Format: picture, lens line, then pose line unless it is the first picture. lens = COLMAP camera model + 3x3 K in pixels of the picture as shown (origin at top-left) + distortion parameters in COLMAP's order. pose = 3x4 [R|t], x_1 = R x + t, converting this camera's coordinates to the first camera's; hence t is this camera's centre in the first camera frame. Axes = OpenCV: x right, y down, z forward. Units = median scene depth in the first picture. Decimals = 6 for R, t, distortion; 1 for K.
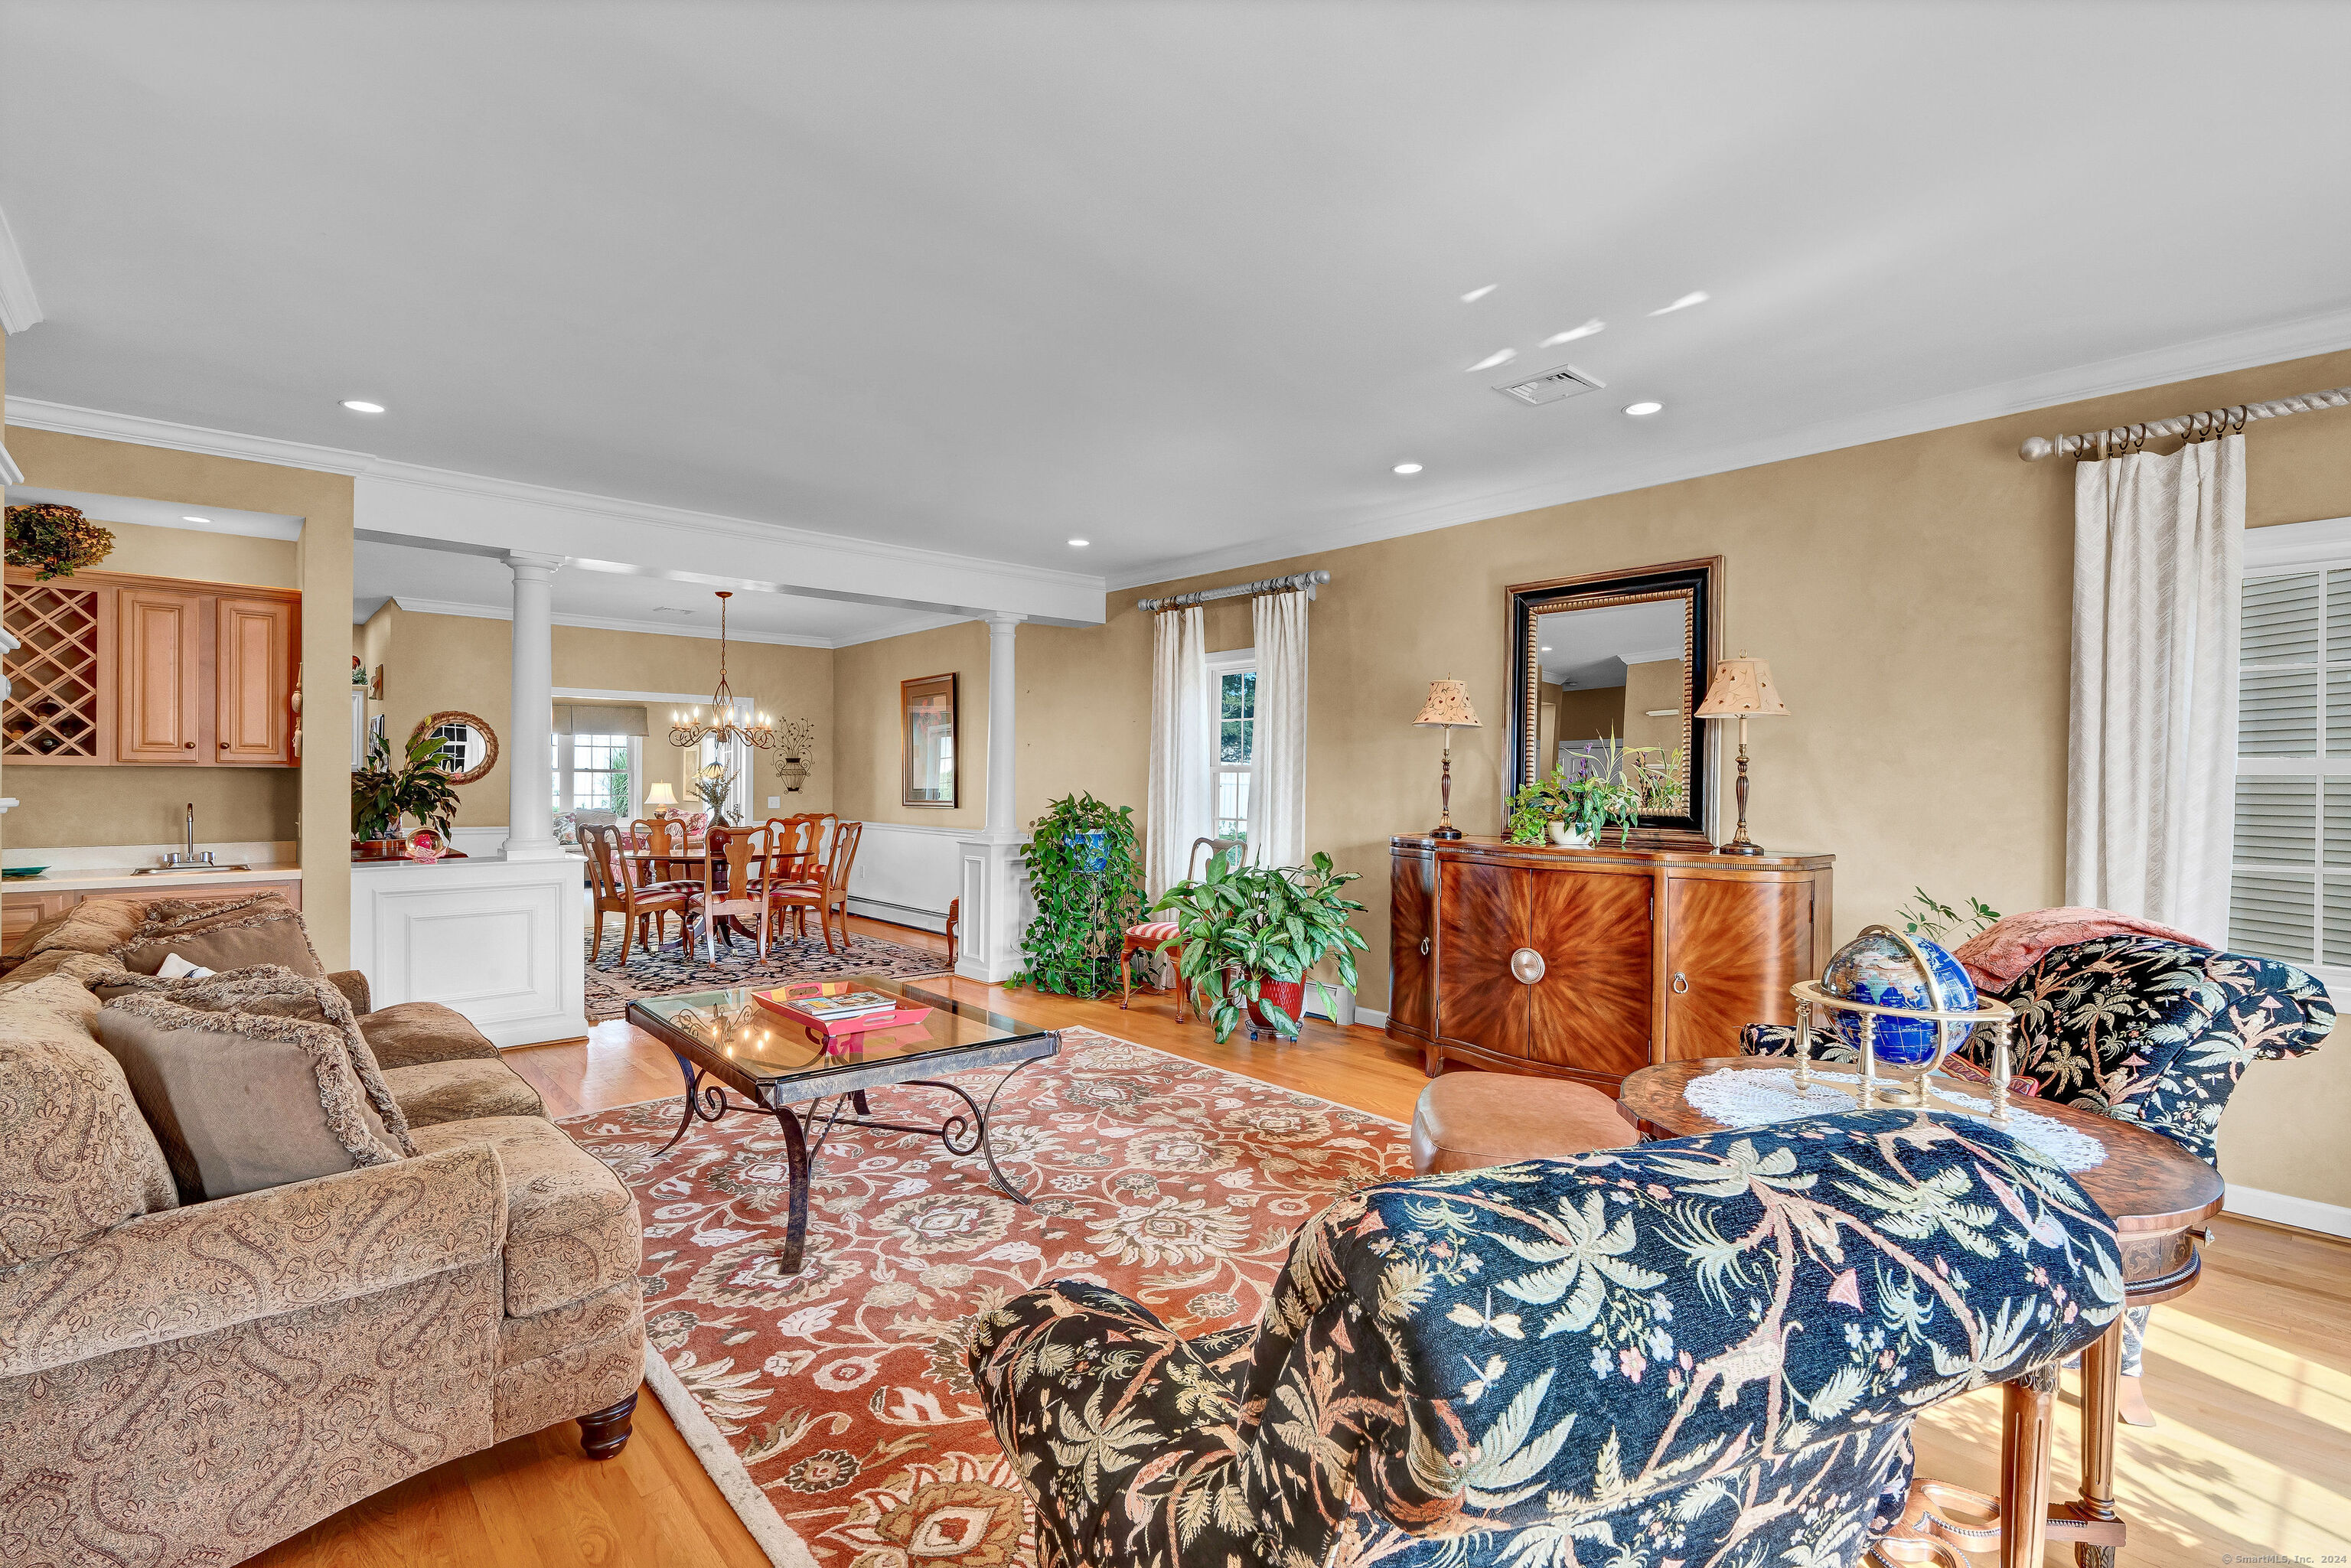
lens RADIAL K [[1088.1, 0, 1182.1], [0, 1088.1, 787.1], [0, 0, 1]] dist [-0.010385, 0.001500]
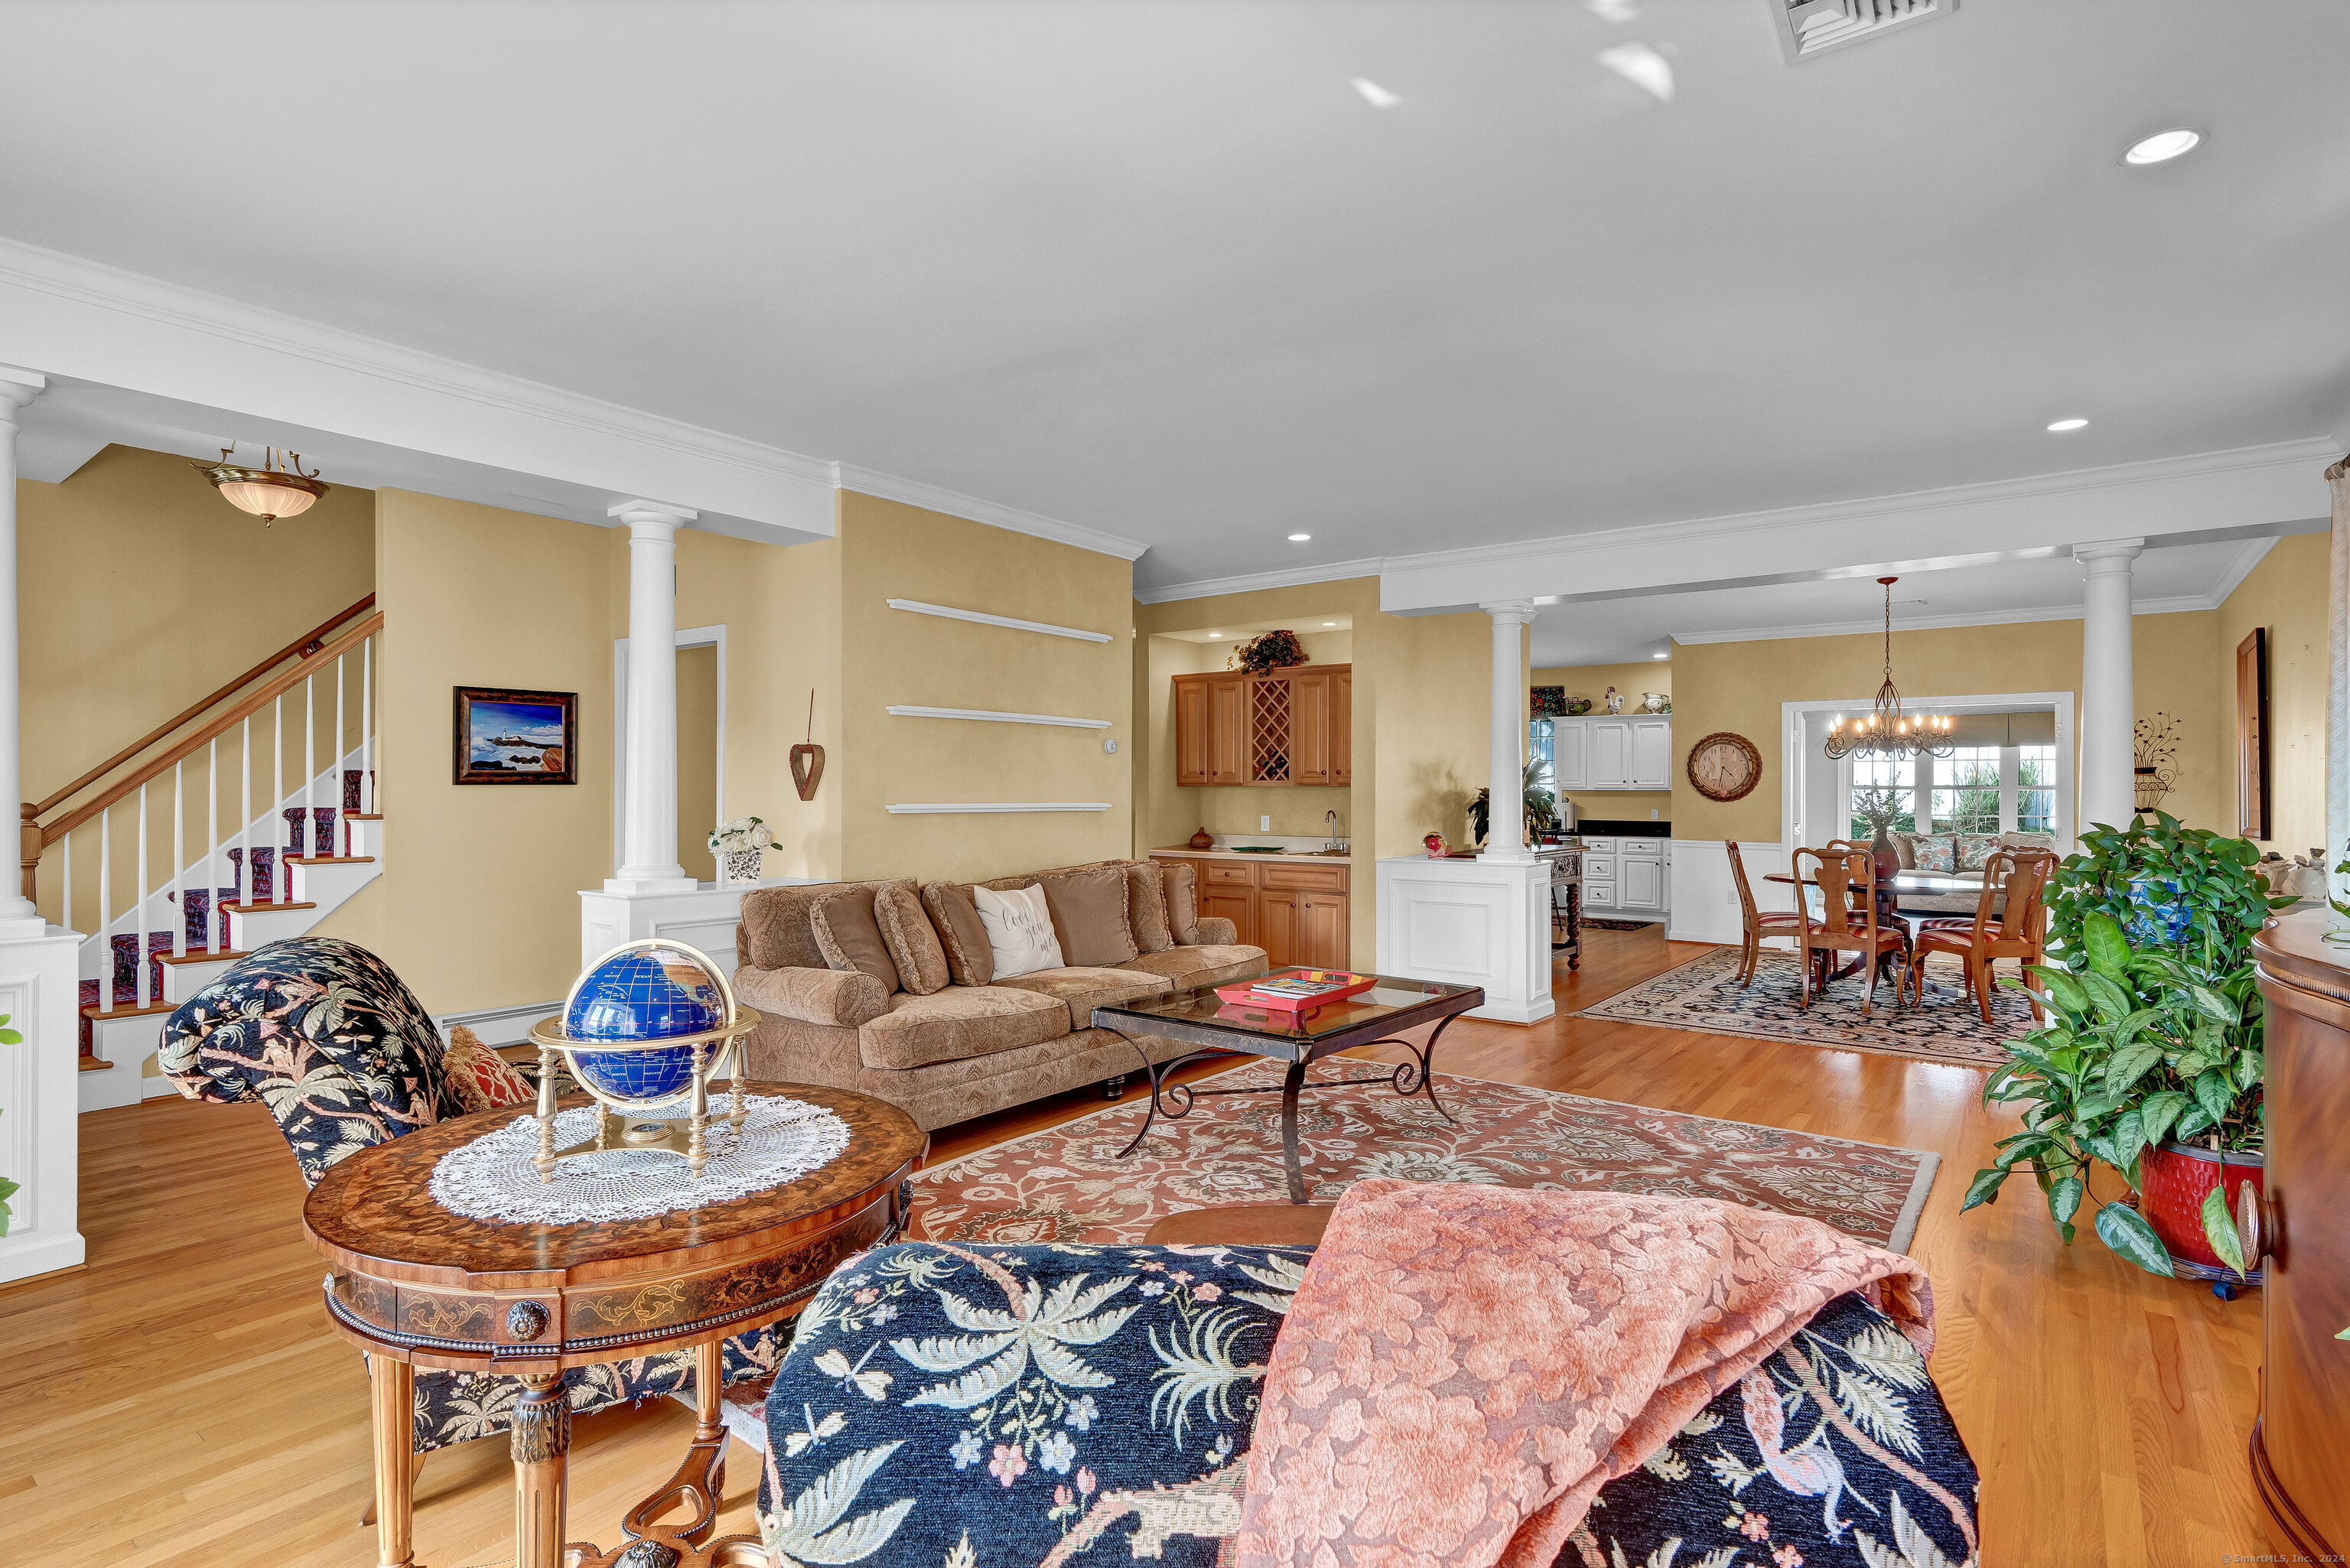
lens RADIAL K [[1158.6, 0, 1176.9], [0, 1158.6, 785.9], [0, 0, 1]] dist [-0.004375, 0.000059]
pose [[0.186959, -0.011476, -0.982301, 0.659684], [-0.008644, 0.999874, -0.013327, 0.004076], [0.982330, 0.010983, 0.186836, 0.492783]]
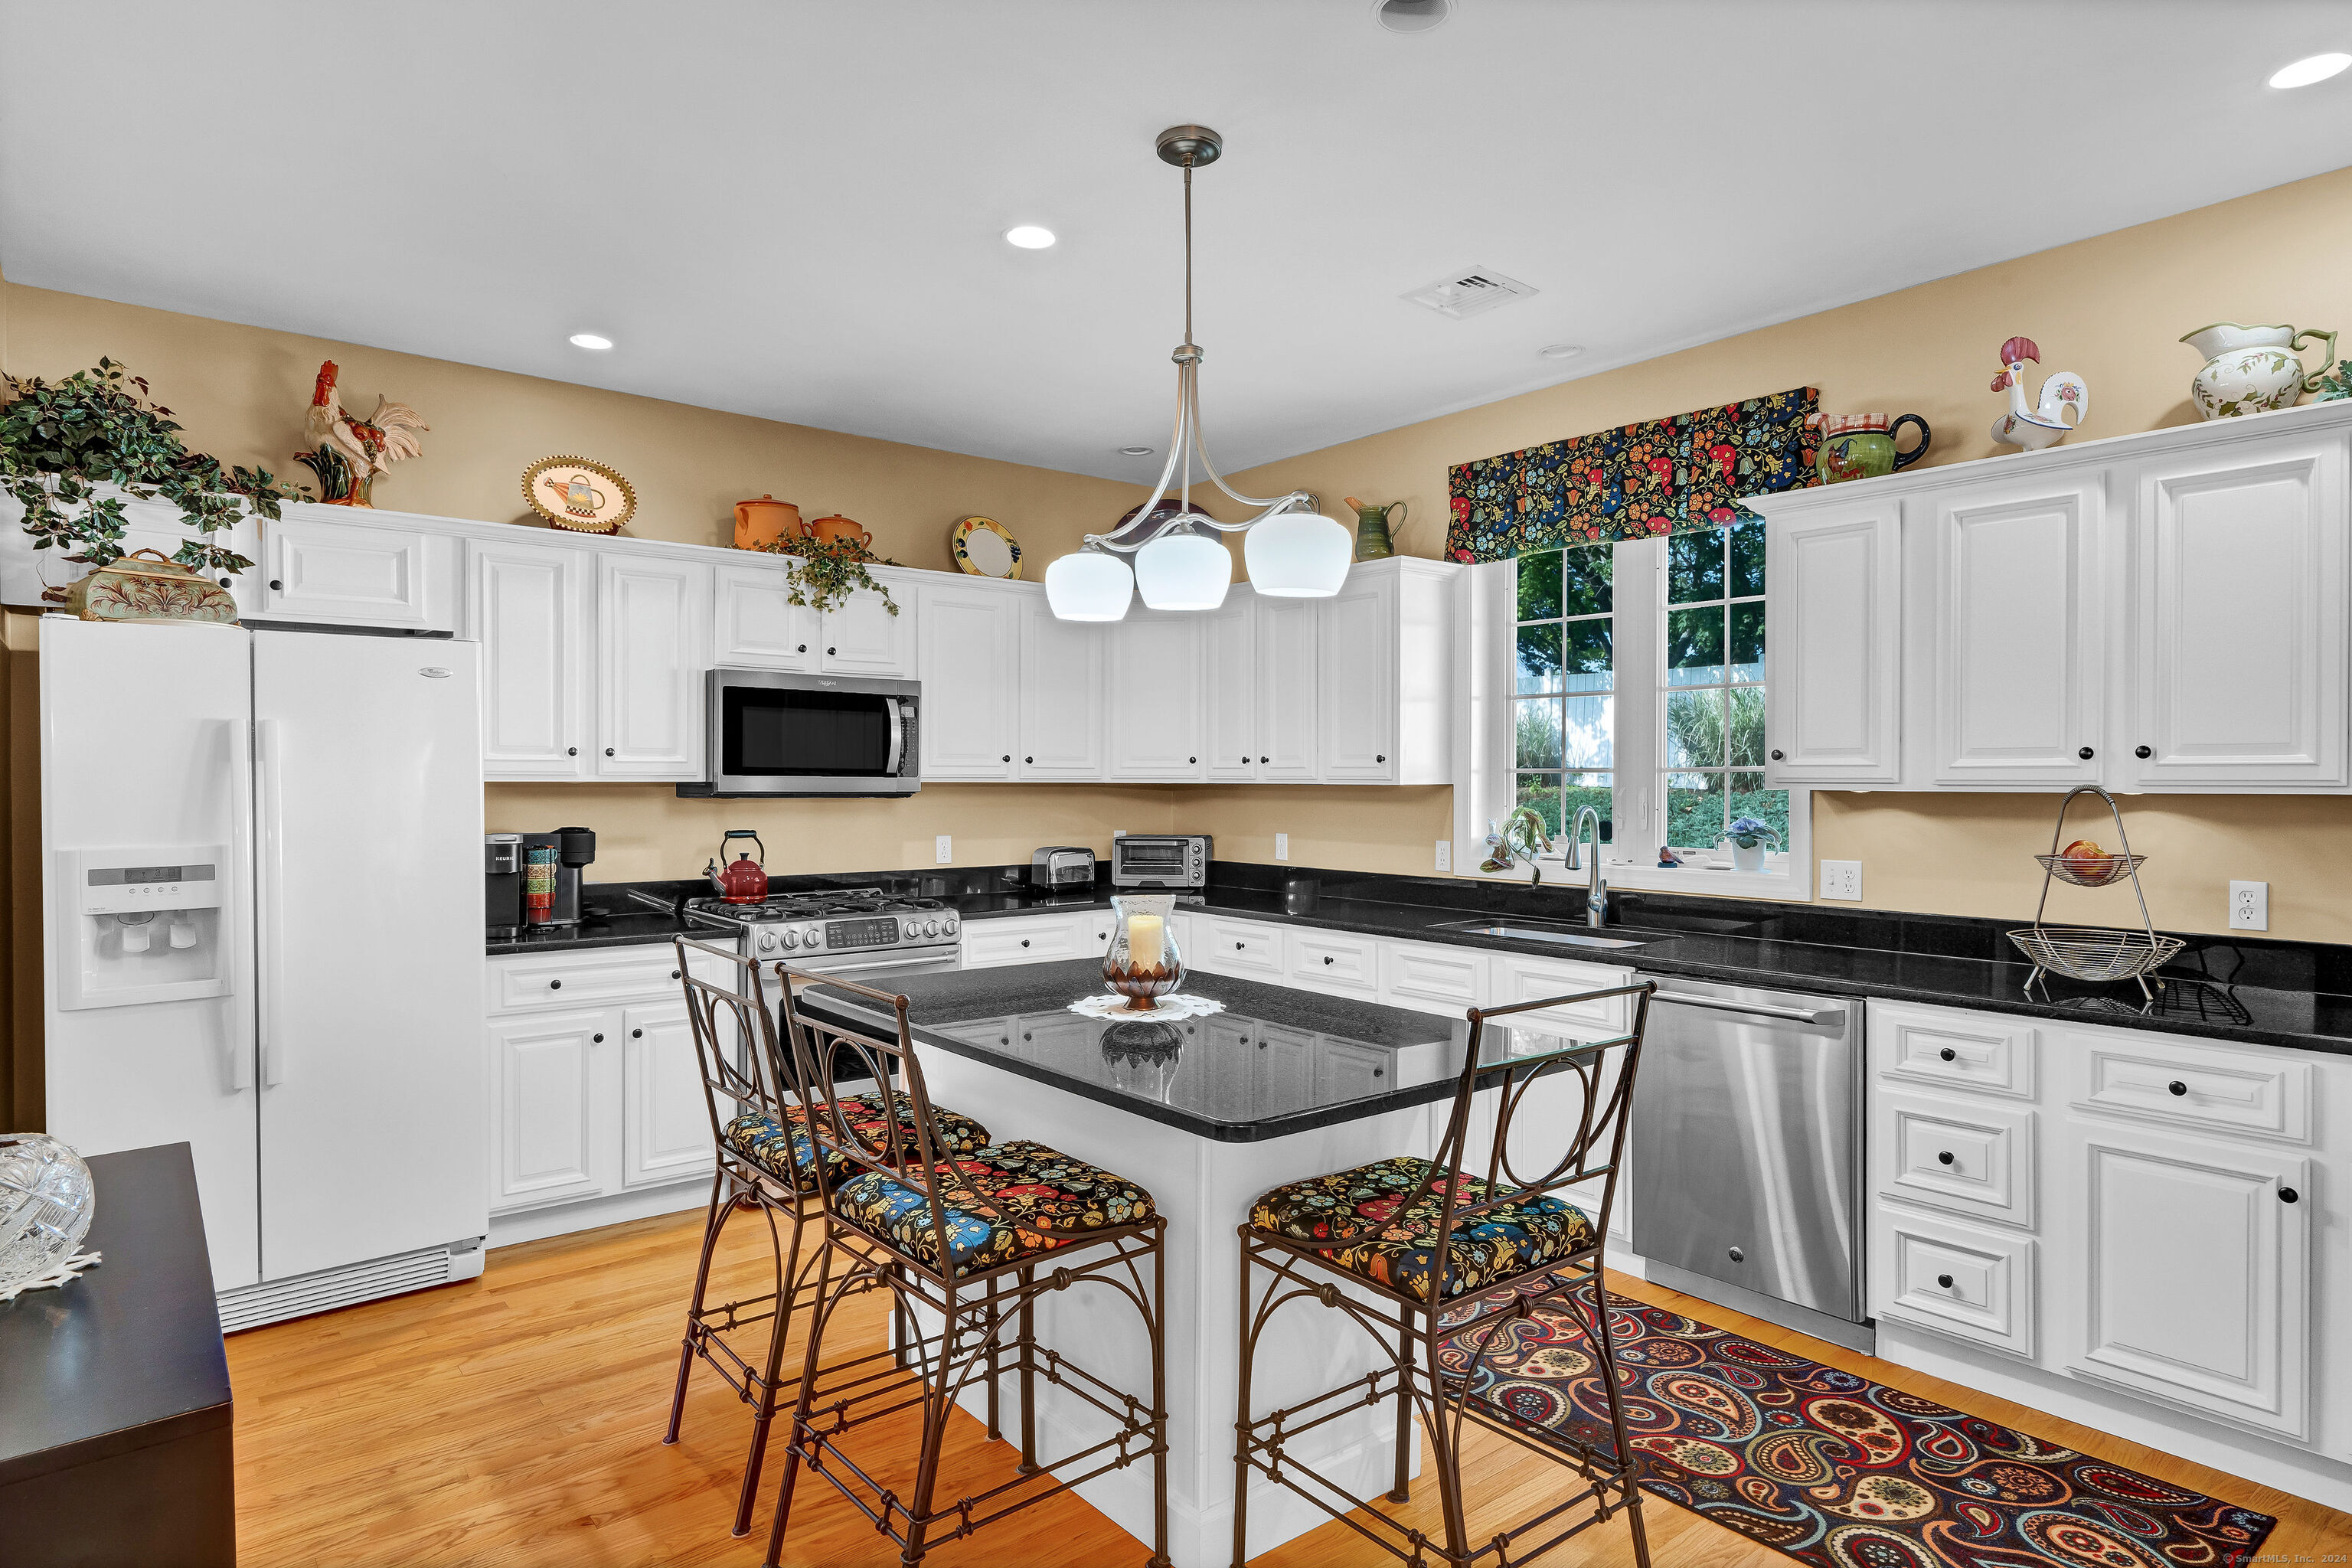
lens RADIAL K [[1308.4, 0, 1176.6], [0, 1308.4, 783.9], [0, 0, 1]] dist [-0.002057, 0.001582]
pose [[-0.053989, -0.003380, -0.998536, -1.075503], [-0.005121, 0.999982, -0.003108, -0.029790], [0.998528, 0.004946, -0.054005, 1.575307]]
